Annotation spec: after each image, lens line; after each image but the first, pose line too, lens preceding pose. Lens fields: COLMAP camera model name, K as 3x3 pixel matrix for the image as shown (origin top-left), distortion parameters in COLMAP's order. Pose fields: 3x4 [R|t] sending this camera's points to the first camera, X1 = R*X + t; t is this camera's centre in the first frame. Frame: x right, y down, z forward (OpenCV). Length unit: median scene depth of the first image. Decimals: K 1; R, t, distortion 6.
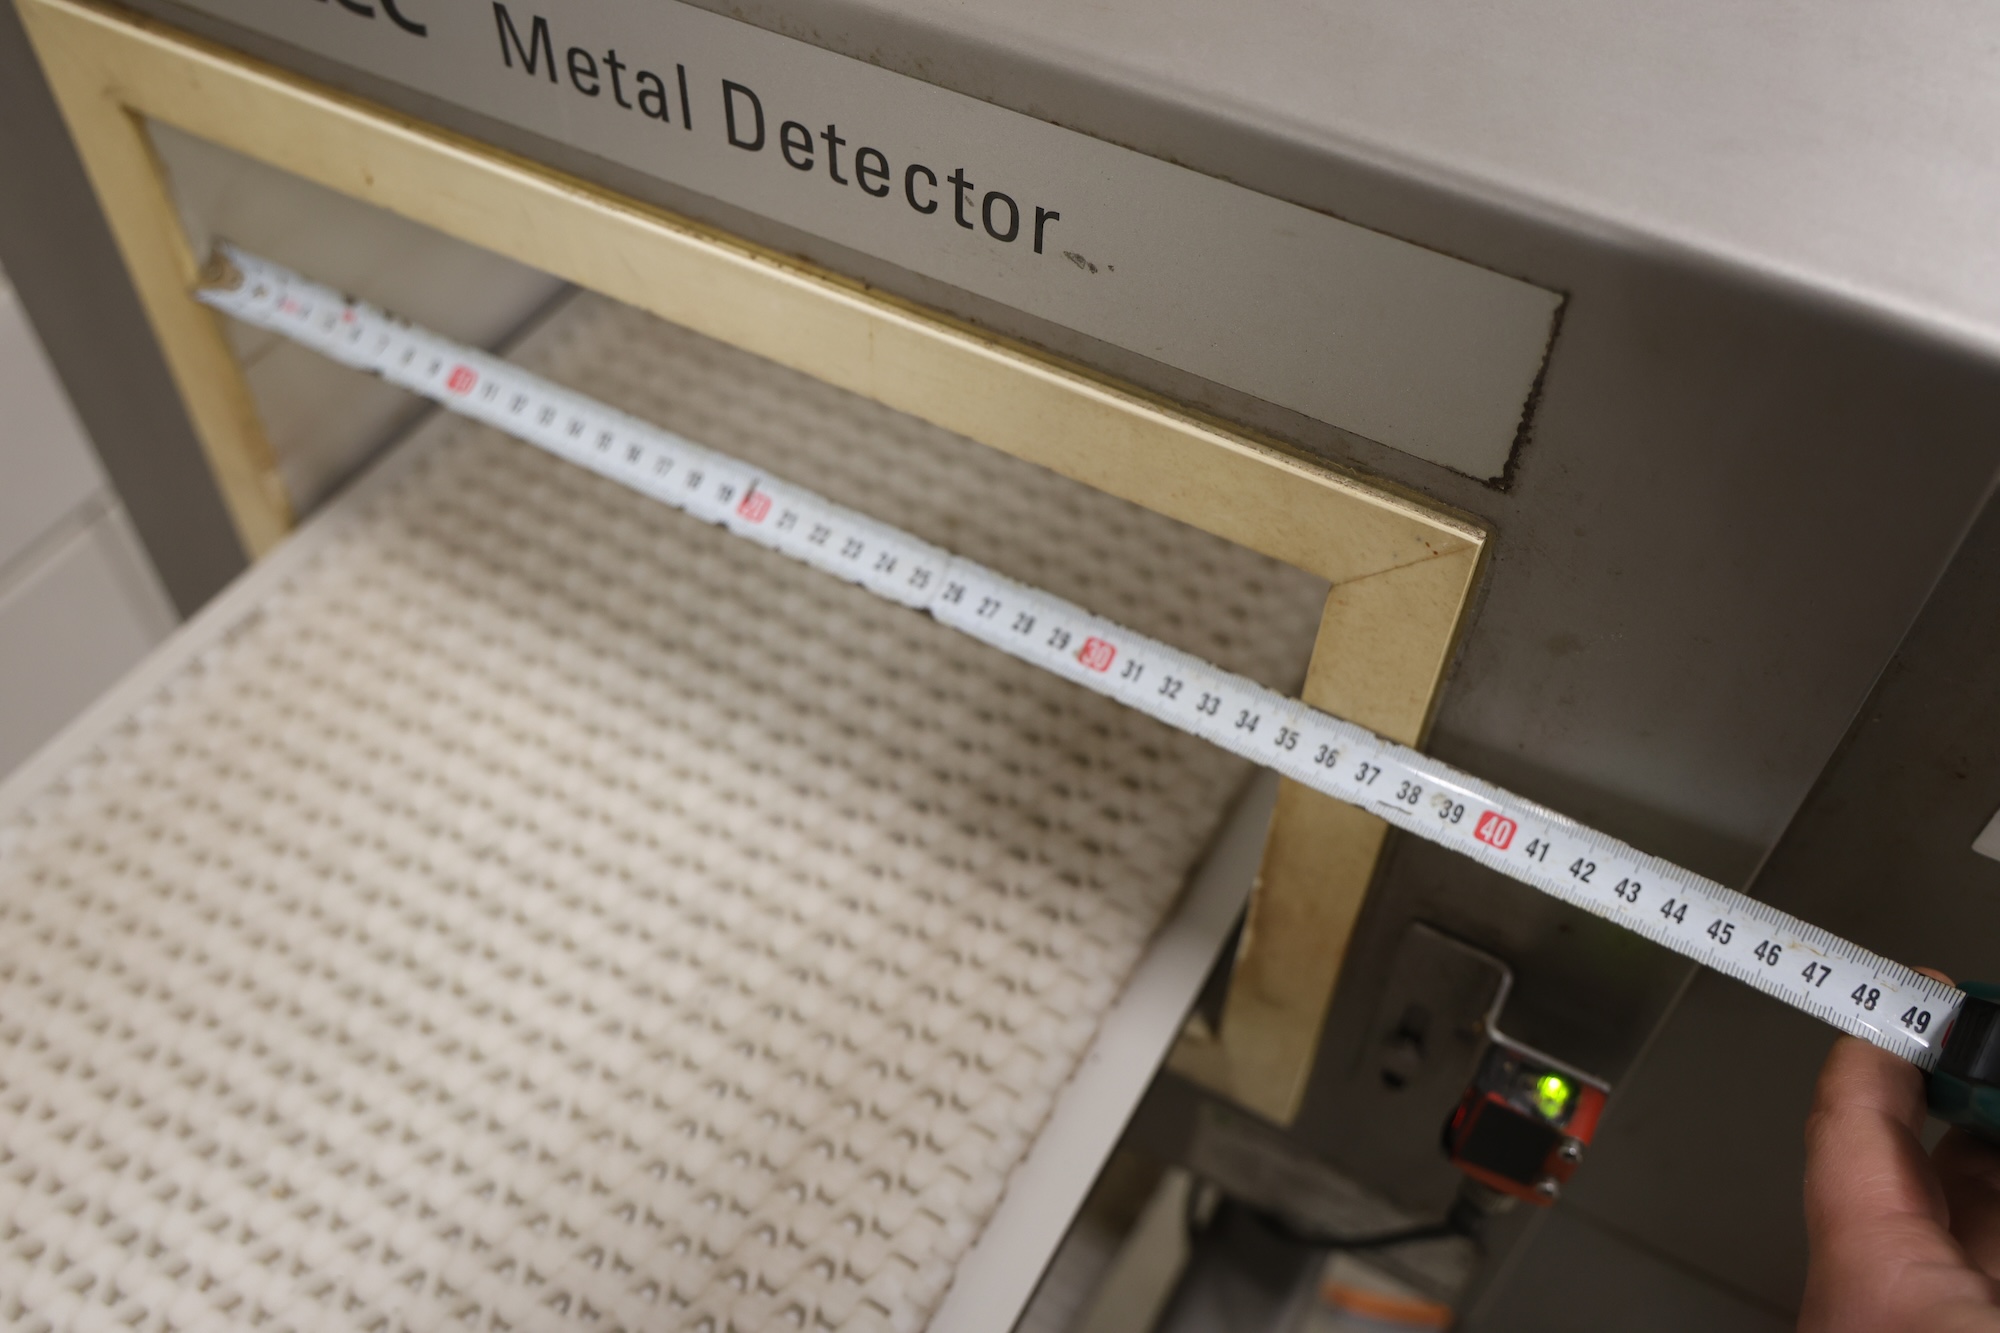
lens RADIAL K [[1814.0, 0, 990.5], [0, 1814.0, 679.3], [0, 0, 1]] dist [-0.038983, 0.081713]
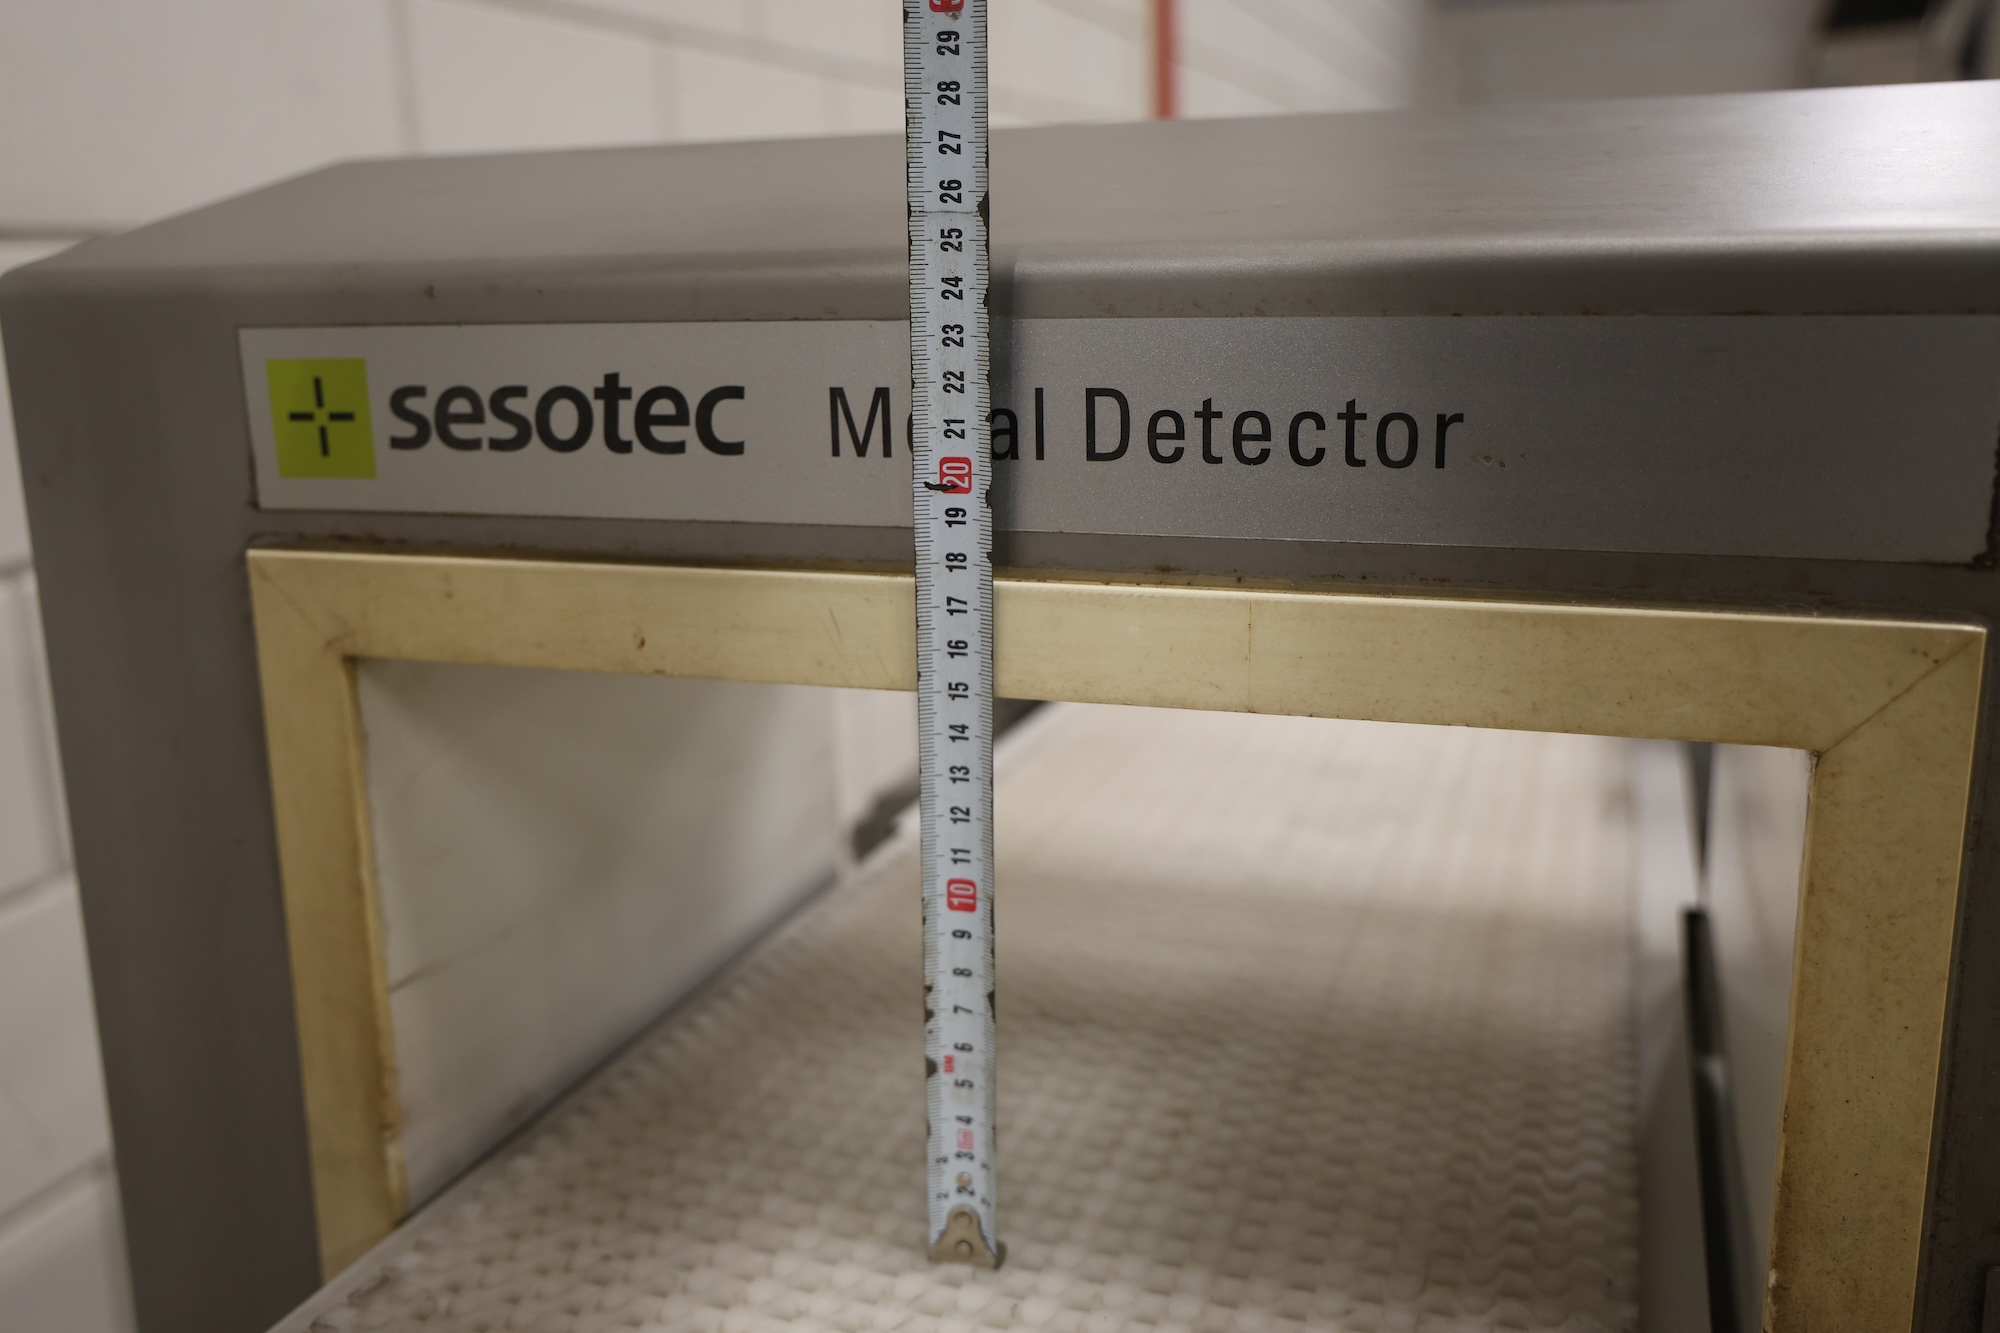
lens RADIAL K [[1814.0, 0, 984.7], [0, 1814.0, 654.8], [0, 0, 1]] dist [-0.038983, 0.081713]
pose [[0.984469, -0.074984, 0.158742, -0.375970], [0.156445, 0.784997, -0.599420, 0.395759], [-0.079665, 0.614945, 0.784536, 0.277342]]
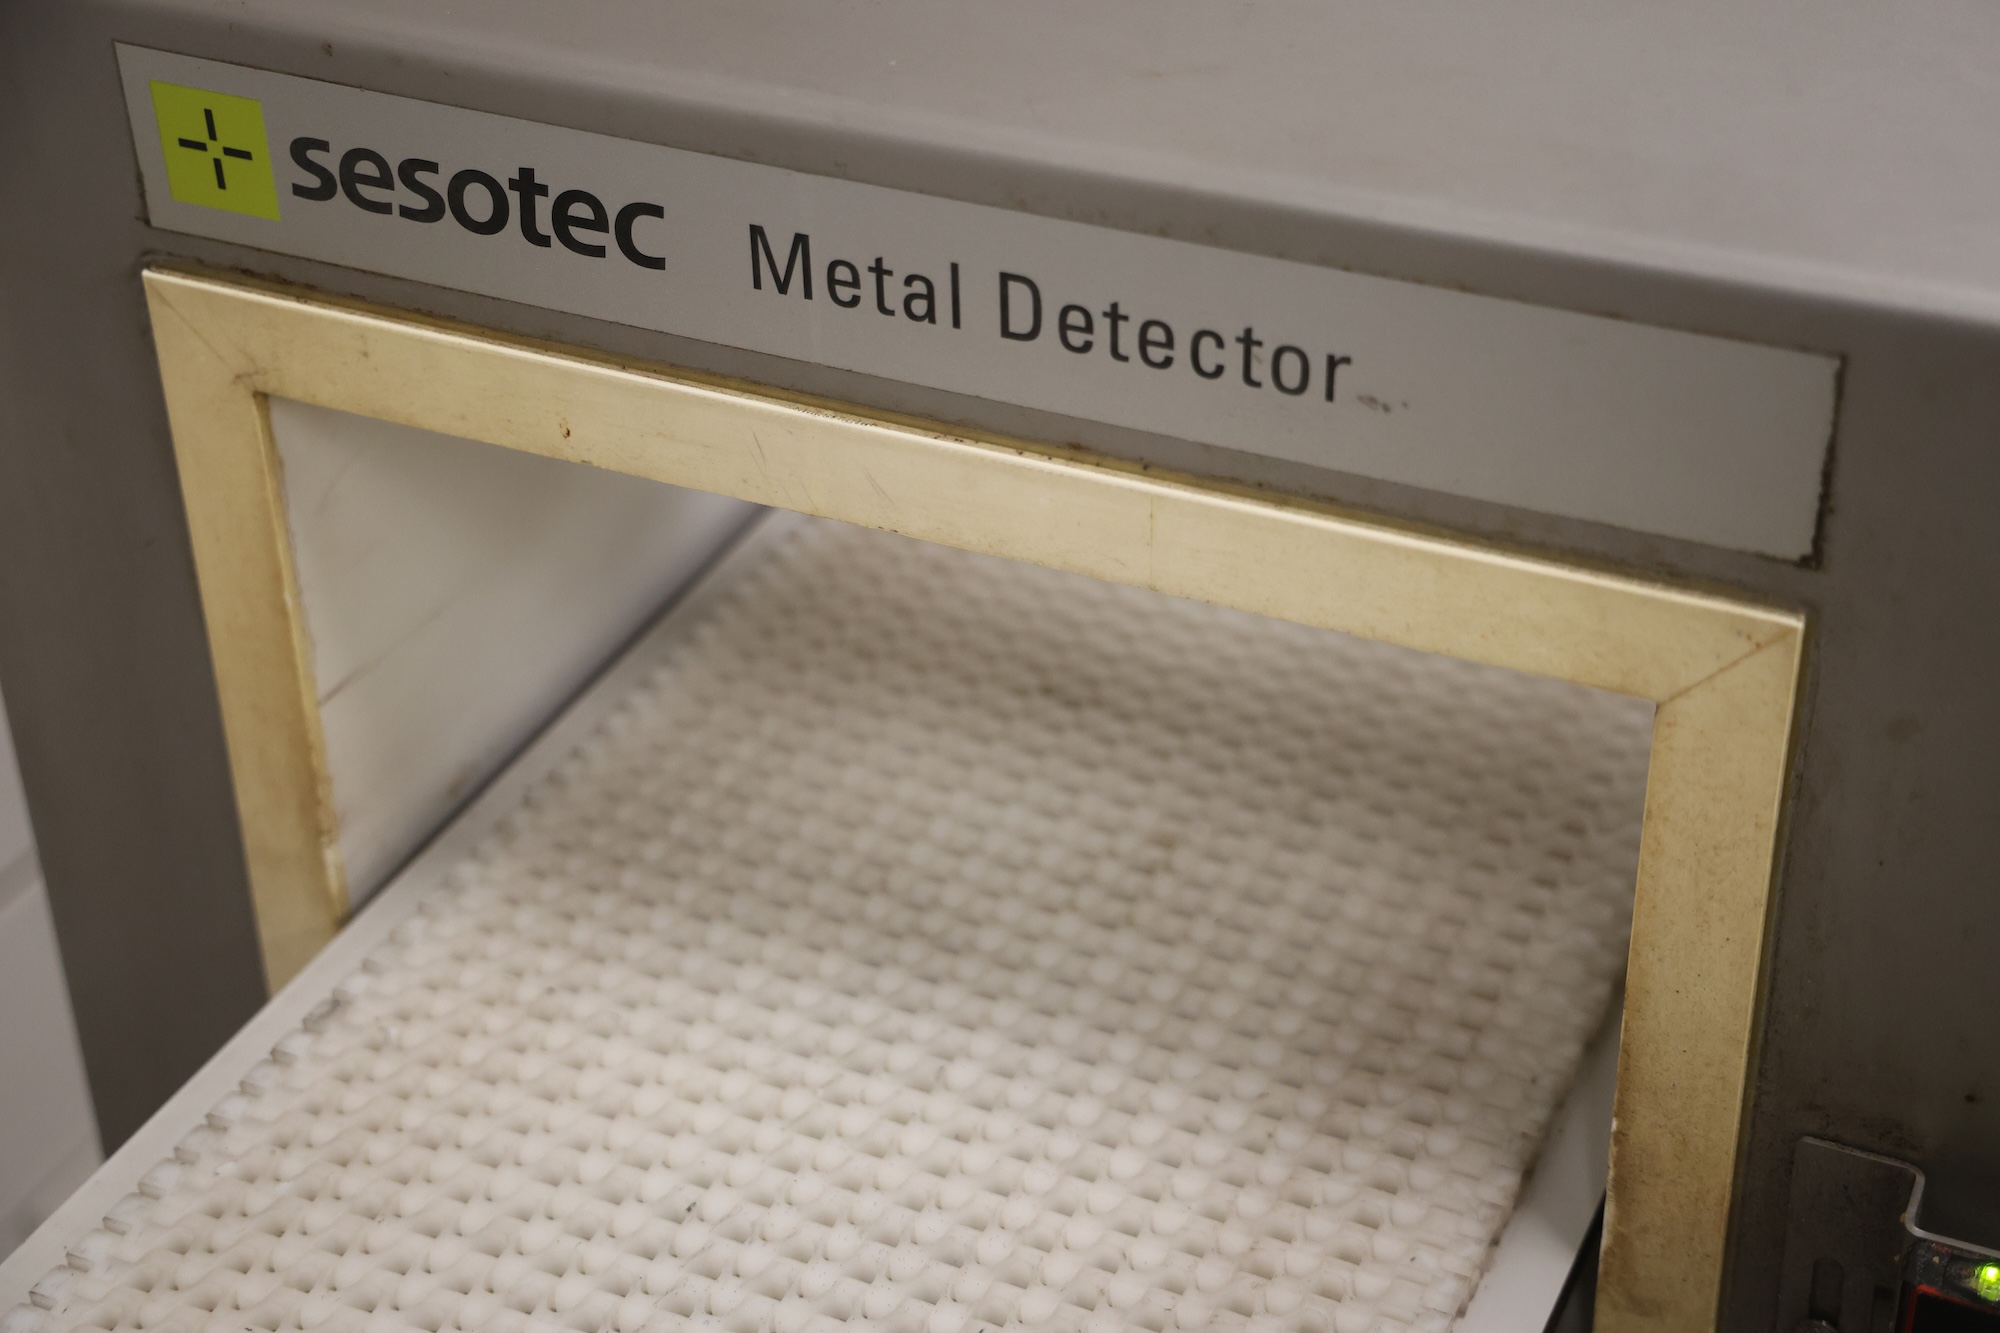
lens RADIAL K [[3449.4, 0, 991.6], [0, 3449.4, 679.6], [0, 0, 1]] dist [0.185951, 0.000000]
pose [[0.996357, -0.076293, 0.038113, -0.241279], [0.084011, 0.954926, -0.284708, 0.439670], [-0.014674, 0.286873, 0.957856, -0.799638]]
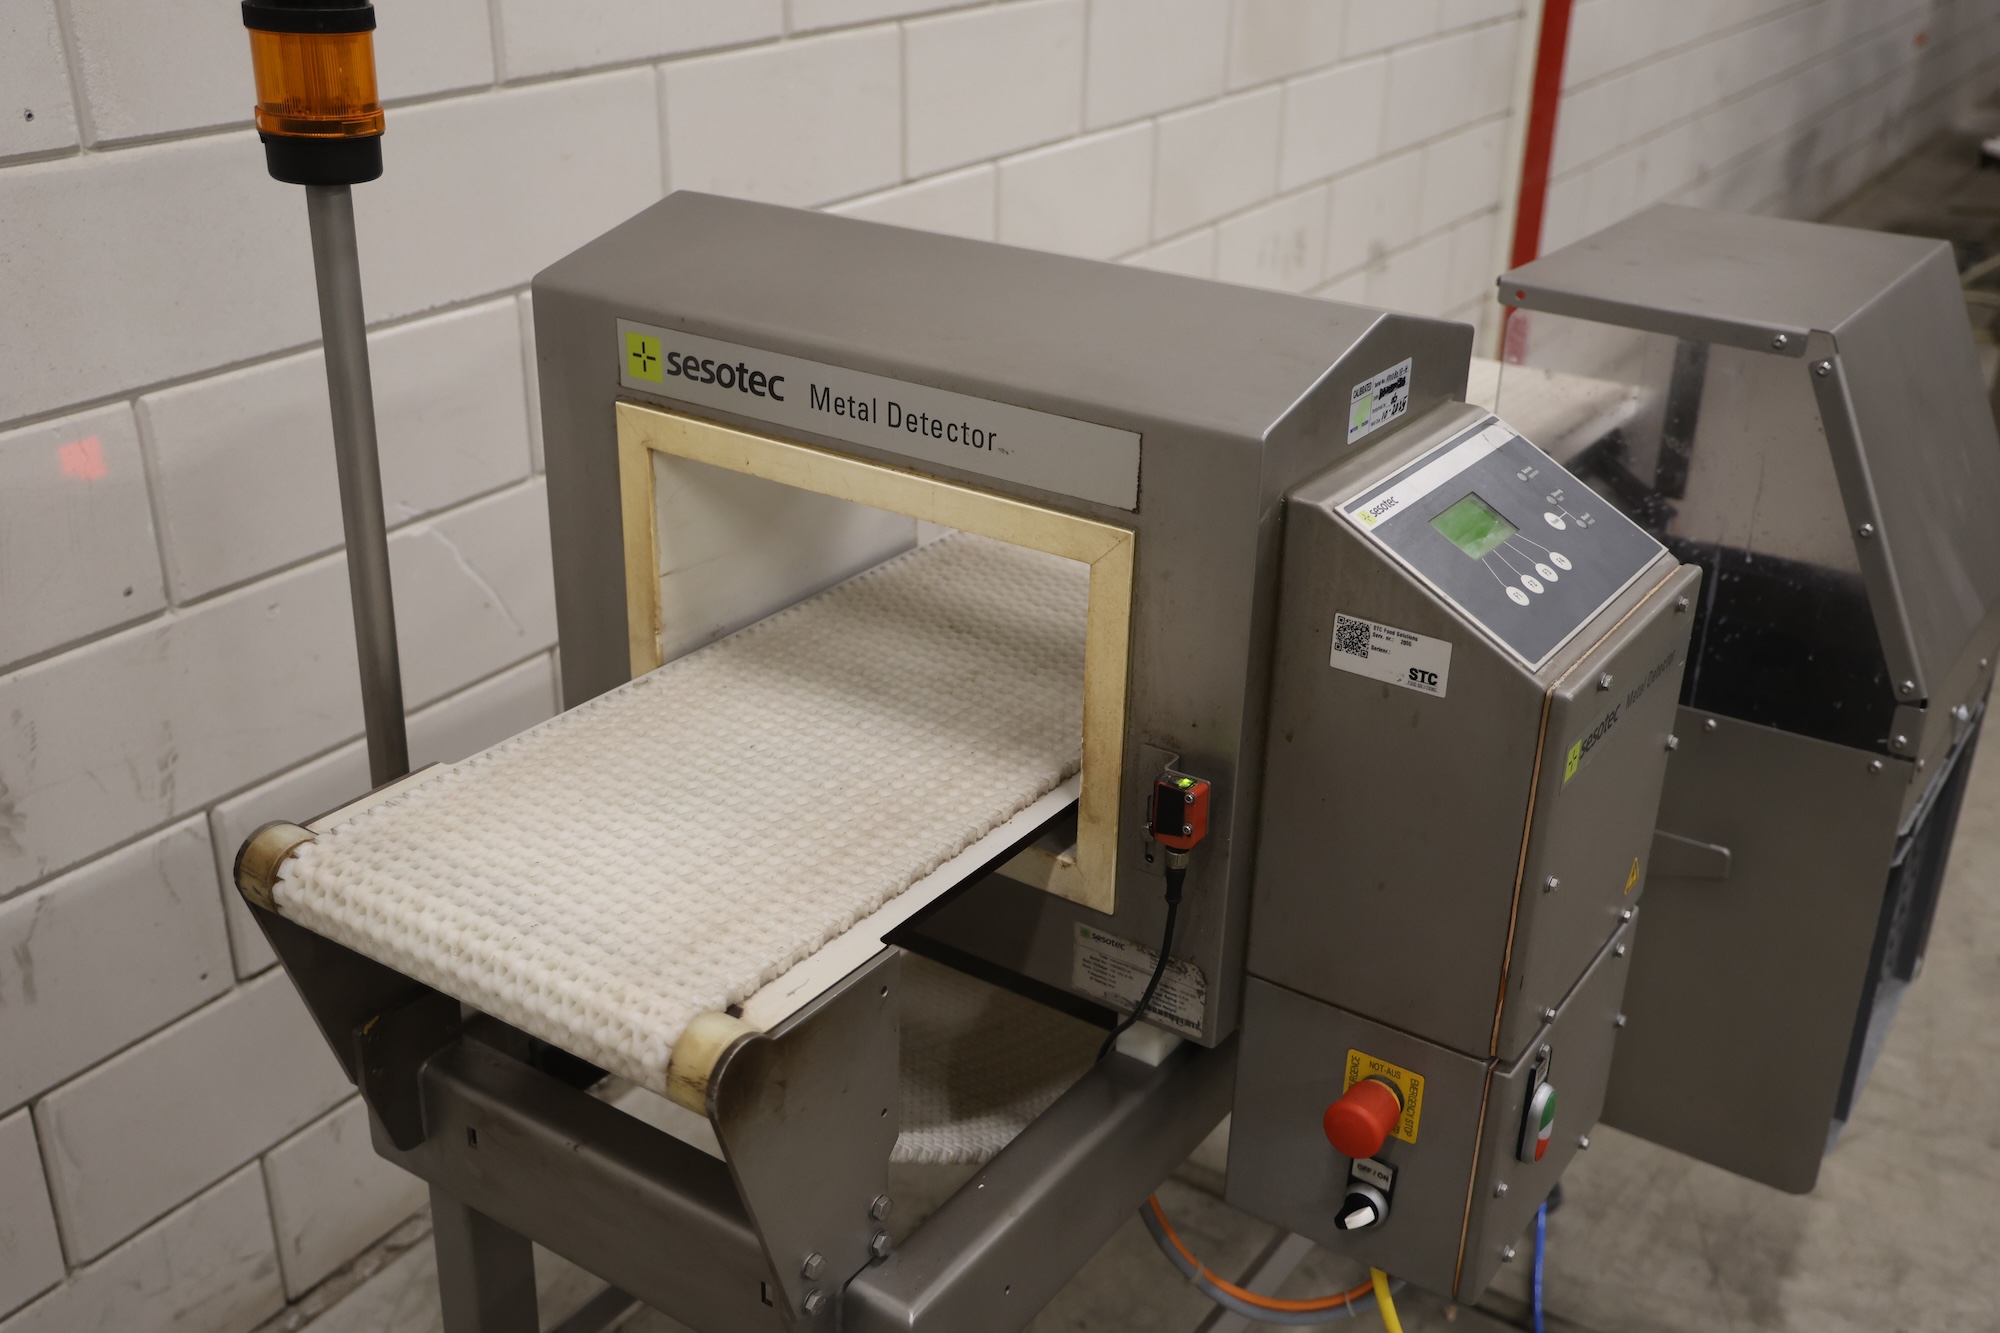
lens RADIAL K [[2016.5, 0, 1010.0], [0, 2016.5, 661.9], [0, 0, 1]] dist [0.019867, 0.000000]
pose [[0.995996, 0.038969, -0.080457, 0.319309], [-0.070222, 0.898001, -0.434353, 1.418969], [0.055324, 0.438264, 0.897142, -1.693198]]
